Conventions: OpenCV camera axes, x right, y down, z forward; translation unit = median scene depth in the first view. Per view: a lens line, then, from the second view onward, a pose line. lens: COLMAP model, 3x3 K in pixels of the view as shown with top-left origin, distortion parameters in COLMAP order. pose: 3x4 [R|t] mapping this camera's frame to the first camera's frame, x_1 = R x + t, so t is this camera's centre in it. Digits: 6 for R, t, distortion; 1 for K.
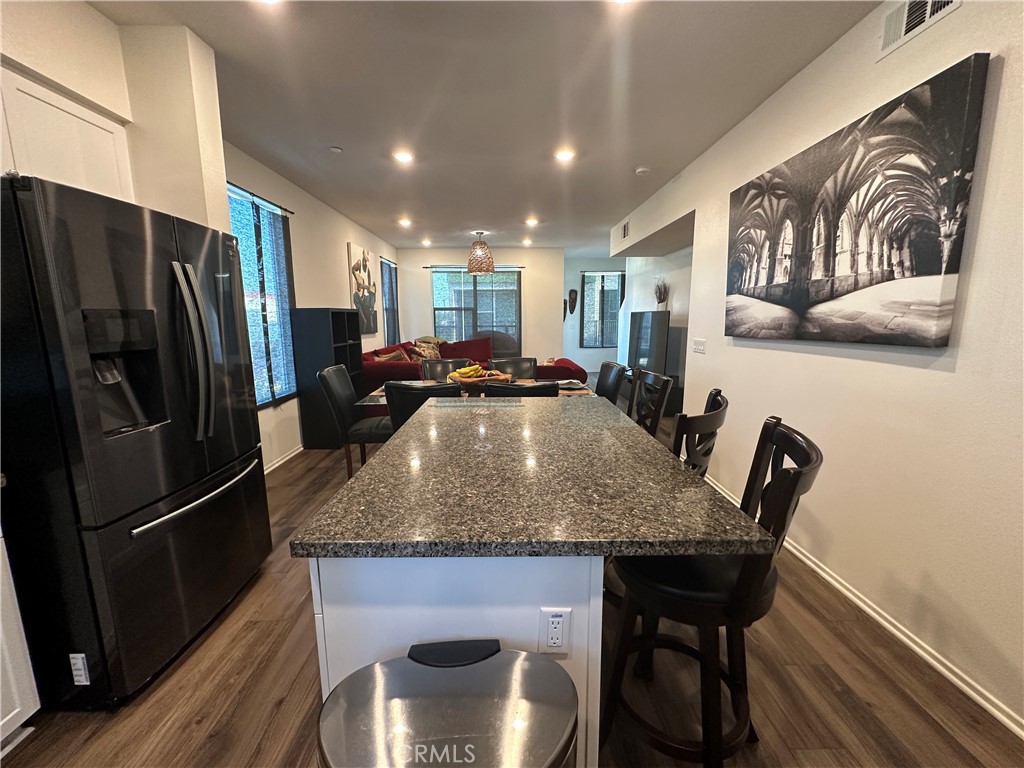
lens RADIAL K [[408.7, 0, 510.5], [0, 408.7, 385.6], [0, 0, 1]] dist [0.000836, 0.000234]
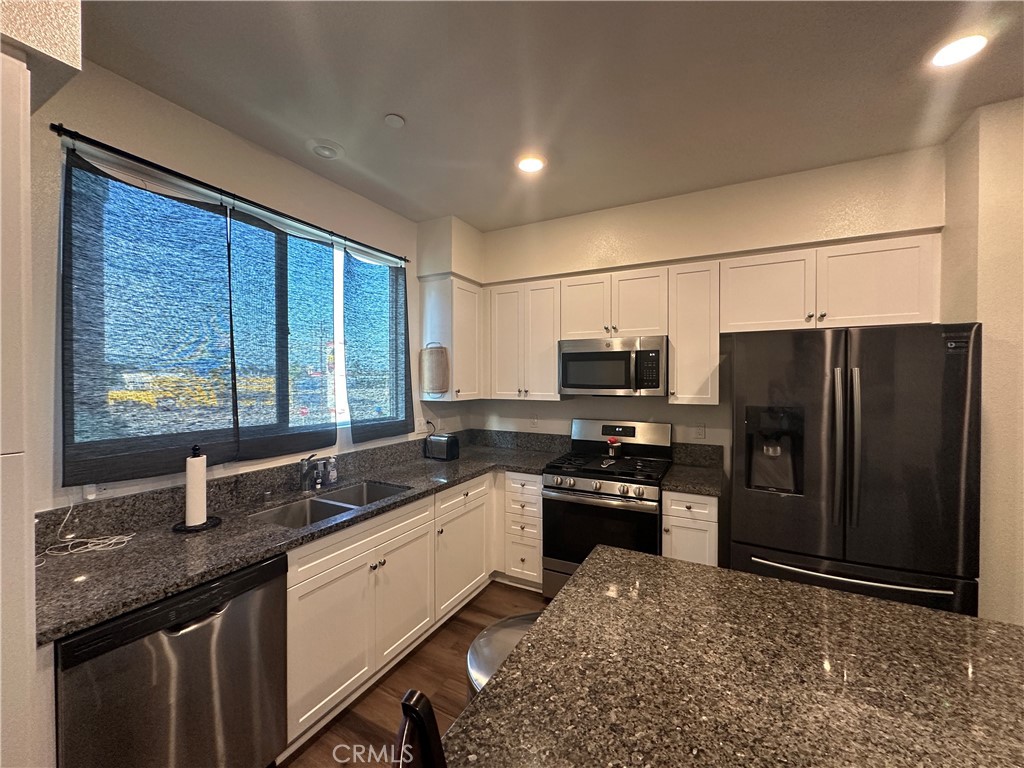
lens RADIAL K [[408.7, 0, 512.5], [0, 408.7, 382.2], [0, 0, 1]] dist [0.000836, 0.000234]
pose [[-0.473382, 0.011767, -0.880779, 0.832509], [-0.139521, 0.986287, 0.088163, -0.295389], [0.869738, 0.164622, -0.465248, 0.939126]]
